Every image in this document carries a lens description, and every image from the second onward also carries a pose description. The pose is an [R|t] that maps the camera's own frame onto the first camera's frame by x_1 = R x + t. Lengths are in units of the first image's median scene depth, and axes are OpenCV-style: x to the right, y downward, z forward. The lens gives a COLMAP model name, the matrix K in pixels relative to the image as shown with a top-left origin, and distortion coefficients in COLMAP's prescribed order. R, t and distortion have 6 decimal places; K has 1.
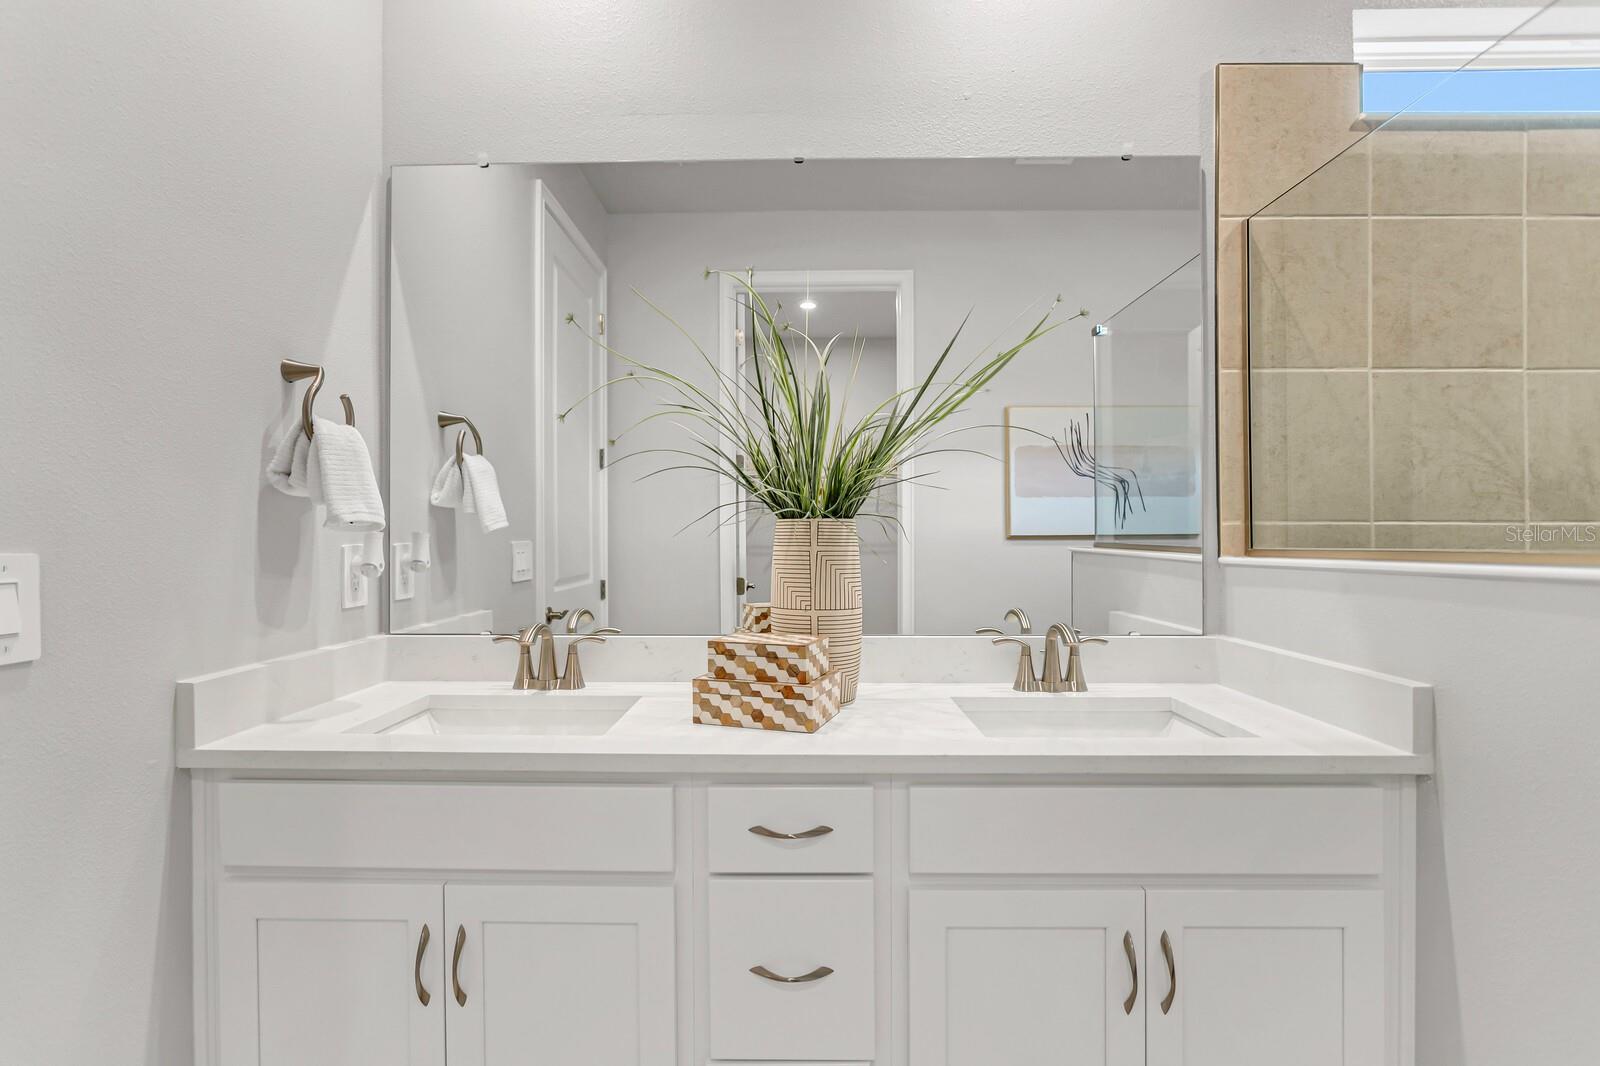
lens RADIAL K [[767.5, 0, 784.3], [0, 767.5, 529.3], [0, 0, 1]] dist [-0.011160, 0.002449]
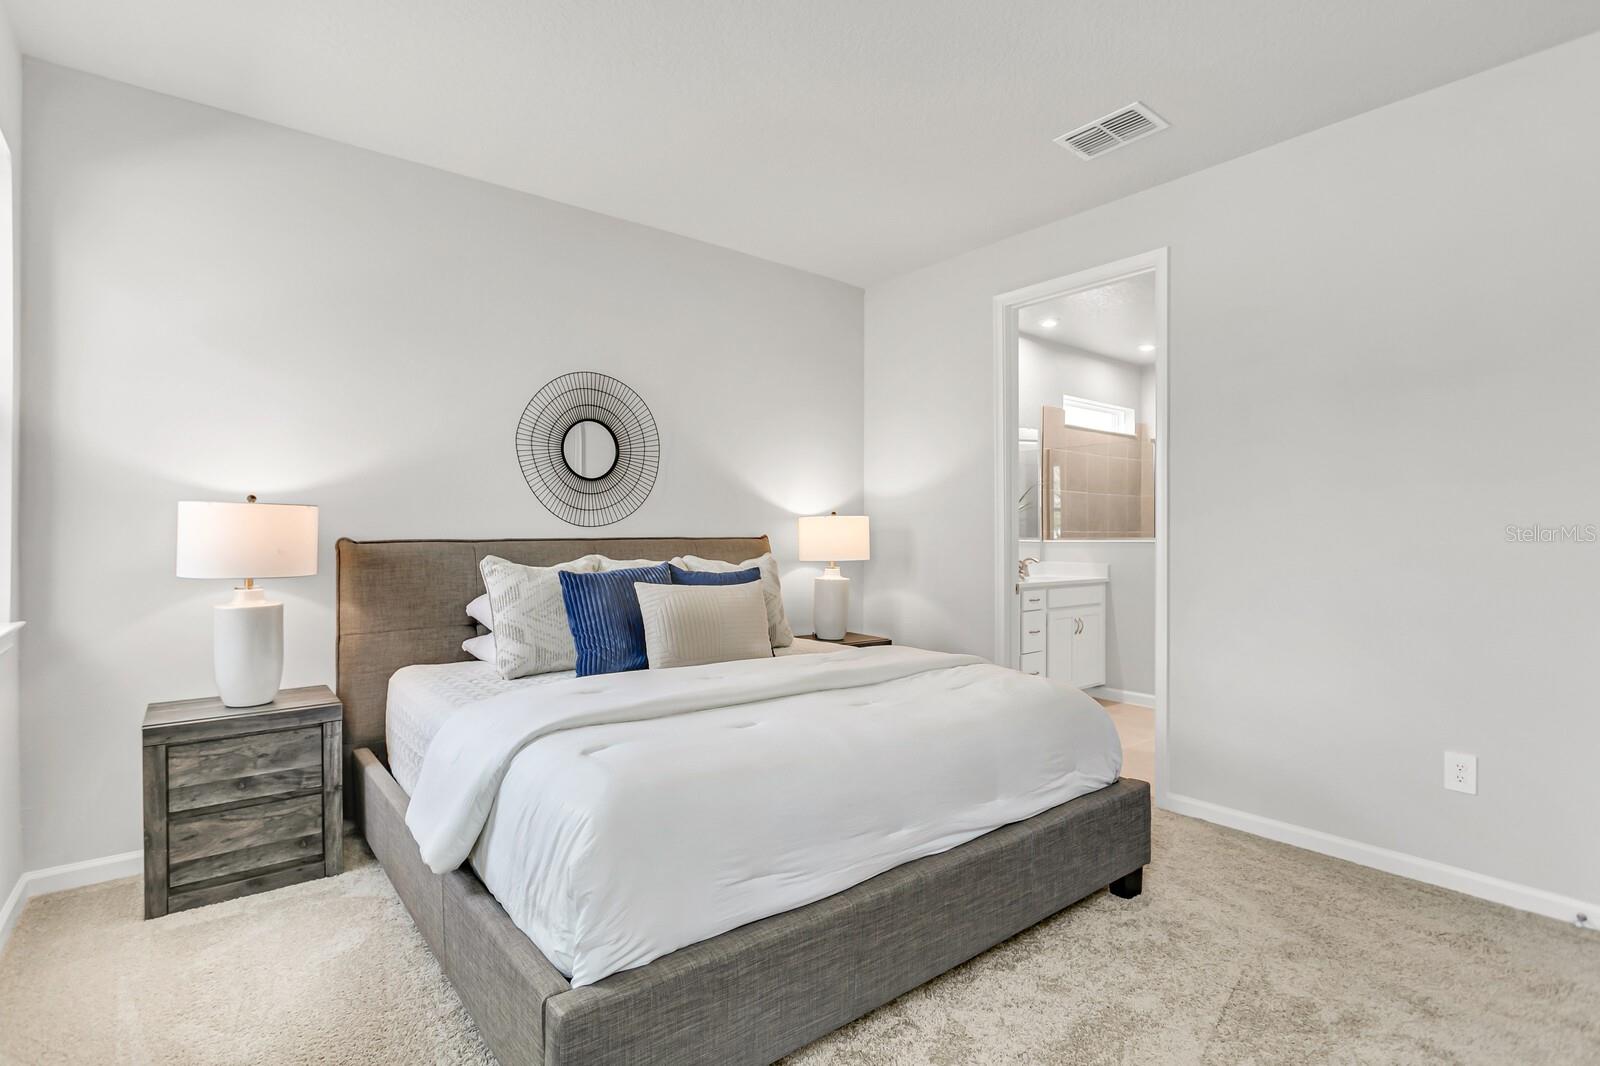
lens RADIAL K [[767.5, 0, 784.3], [0, 767.5, 529.3], [0, 0, 1]] dist [-0.011160, 0.002449]
pose [[0.766697, 0.012013, 0.641896, -2.779206], [-0.009827, 0.999927, -0.006977, 0.021208], [-0.641933, -0.000959, 0.766760, -1.033643]]
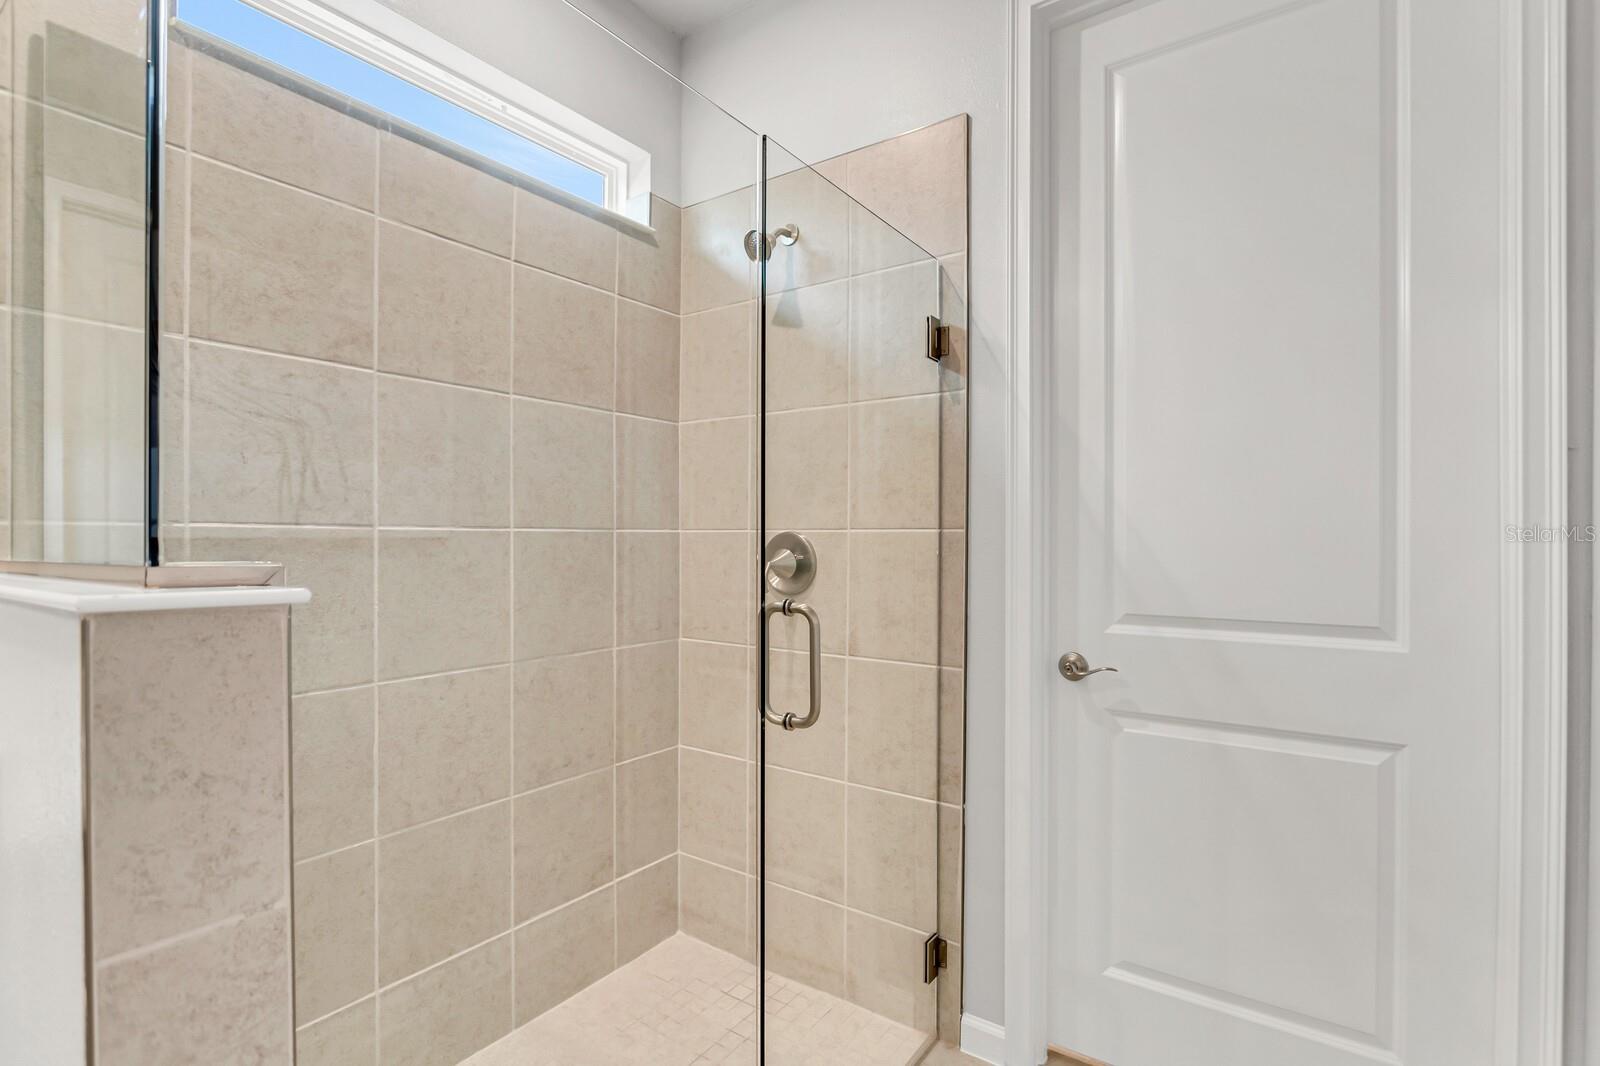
lens RADIAL K [[767.5, 0, 784.3], [0, 767.5, 529.3], [0, 0, 1]] dist [-0.011160, 0.002449]
pose [[0.571125, 0.012977, 0.820760, 0.467900], [-0.011177, 0.999905, -0.008032, -0.003756], [-0.820787, -0.004586, 0.571216, 0.002235]]
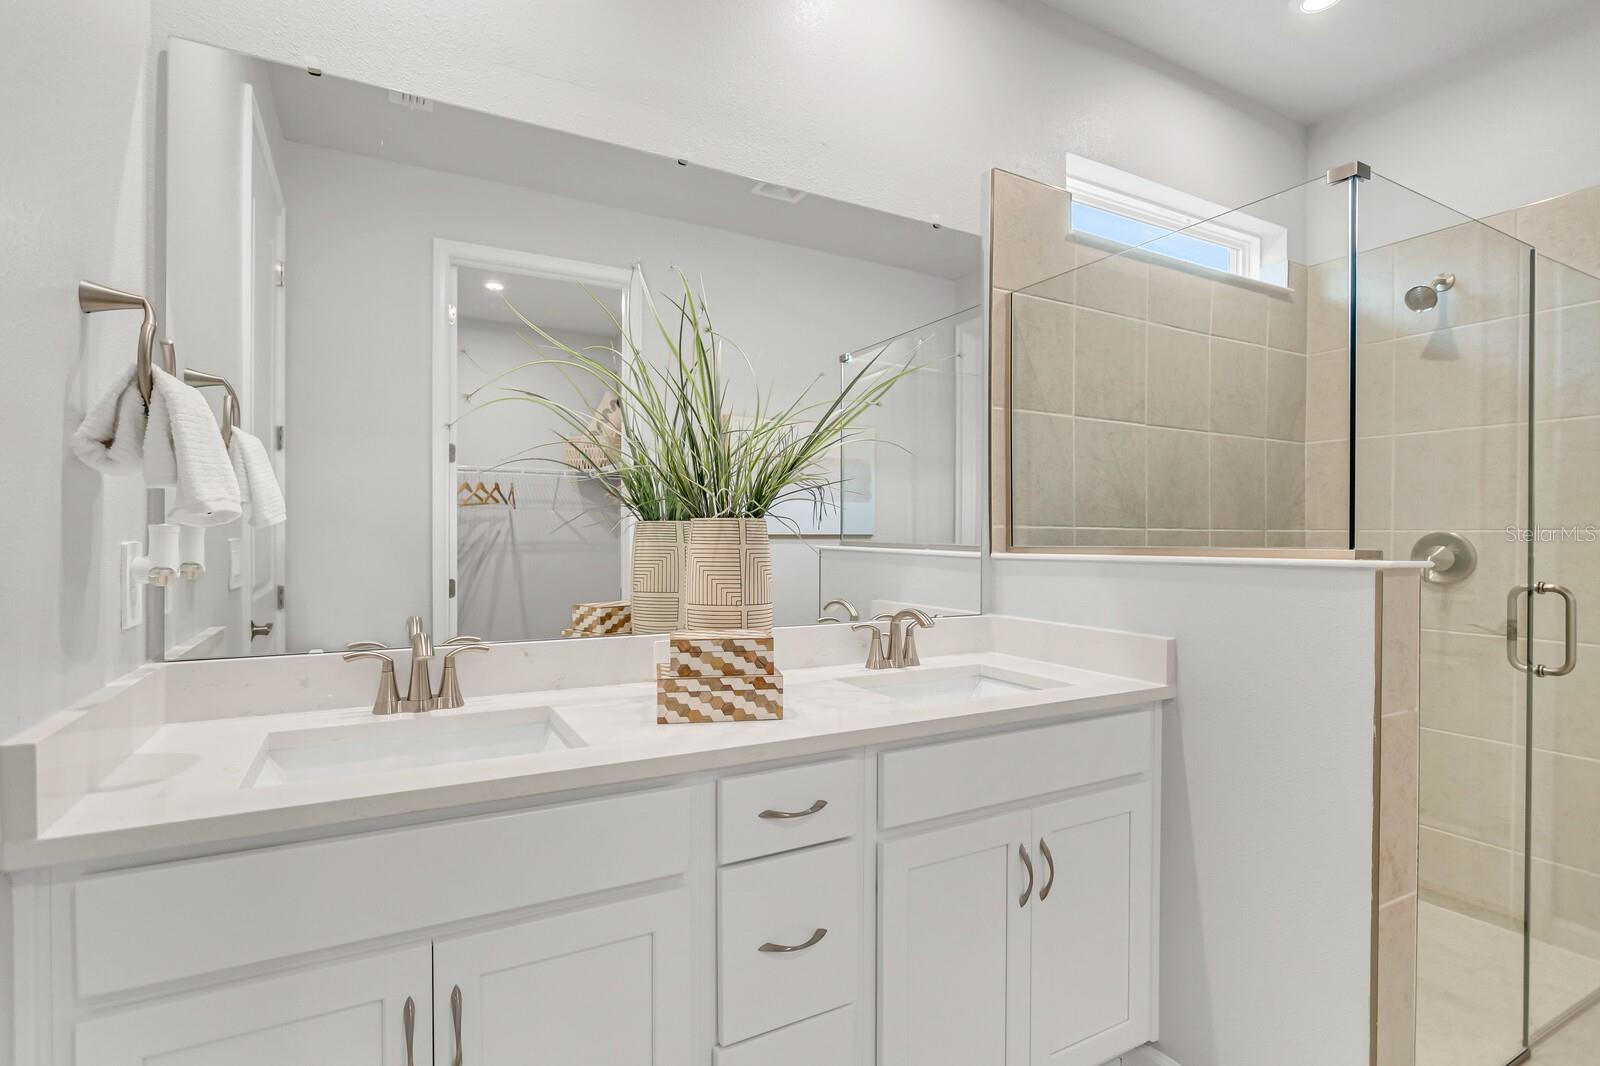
lens RADIAL K [[773.0, 0, 774.3], [0, 773.0, 527.9], [0, 0, 1]] dist [-0.010805, 0.001860]
pose [[0.869812, 0.011073, 0.493259, -0.391054], [-0.011073, 0.999934, -0.002921, 0.001997], [-0.493259, -0.002921, 0.869877, 0.053833]]
